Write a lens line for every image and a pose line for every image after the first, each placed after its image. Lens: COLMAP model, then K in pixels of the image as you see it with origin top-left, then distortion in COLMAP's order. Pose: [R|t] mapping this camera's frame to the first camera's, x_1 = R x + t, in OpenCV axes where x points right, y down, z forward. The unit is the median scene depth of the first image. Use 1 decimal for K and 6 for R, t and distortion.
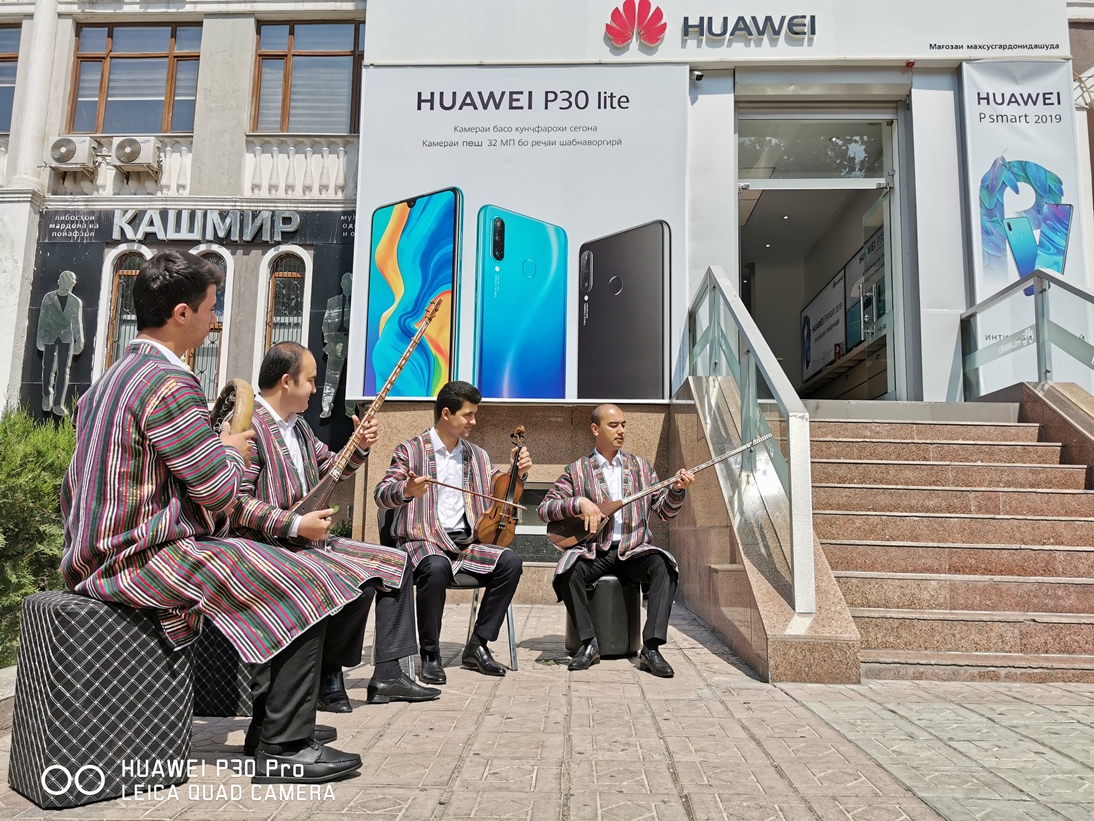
lens RADIAL K [[848.9, 0, 547.0], [0, 848.9, 410.5], [0, 0, 1]] dist [0.100276, -0.135181]
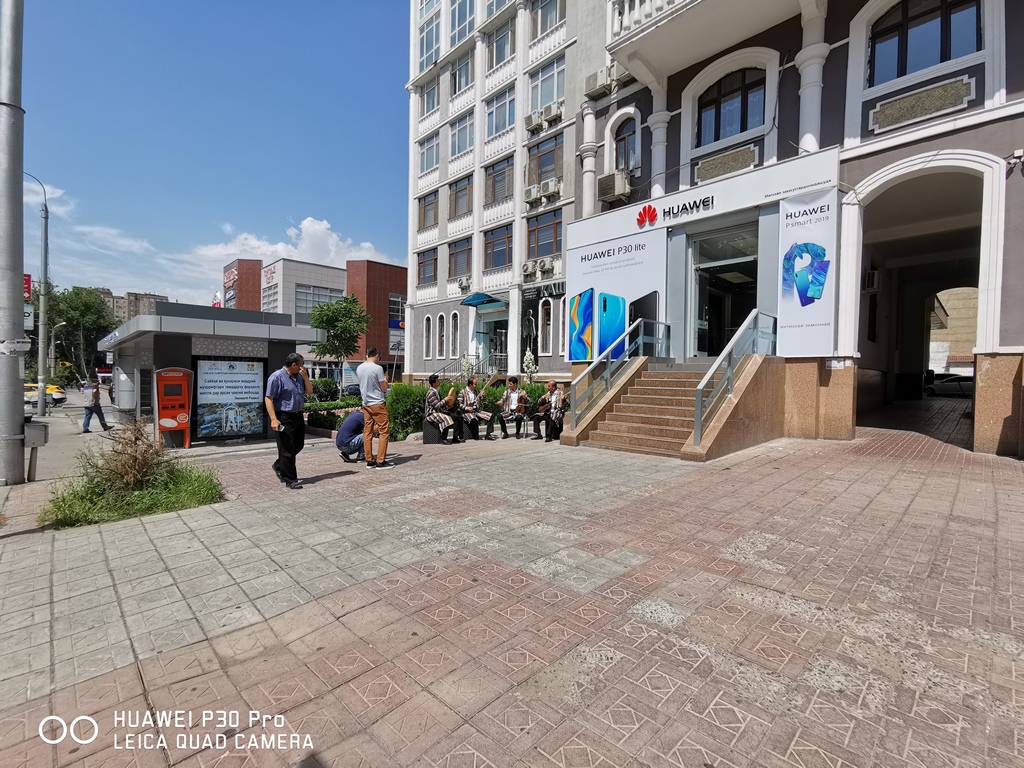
lens RADIAL K [[474.9, 0, 512.0], [0, 474.9, 384.0], [0, 0, 1]] dist [0.000174, 0.000039]
pose [[0.738843, -0.005368, -0.673857, 0.781061], [0.098392, 0.990111, 0.099994, -0.123164], [0.666656, -0.140182, 0.732064, -0.420319]]
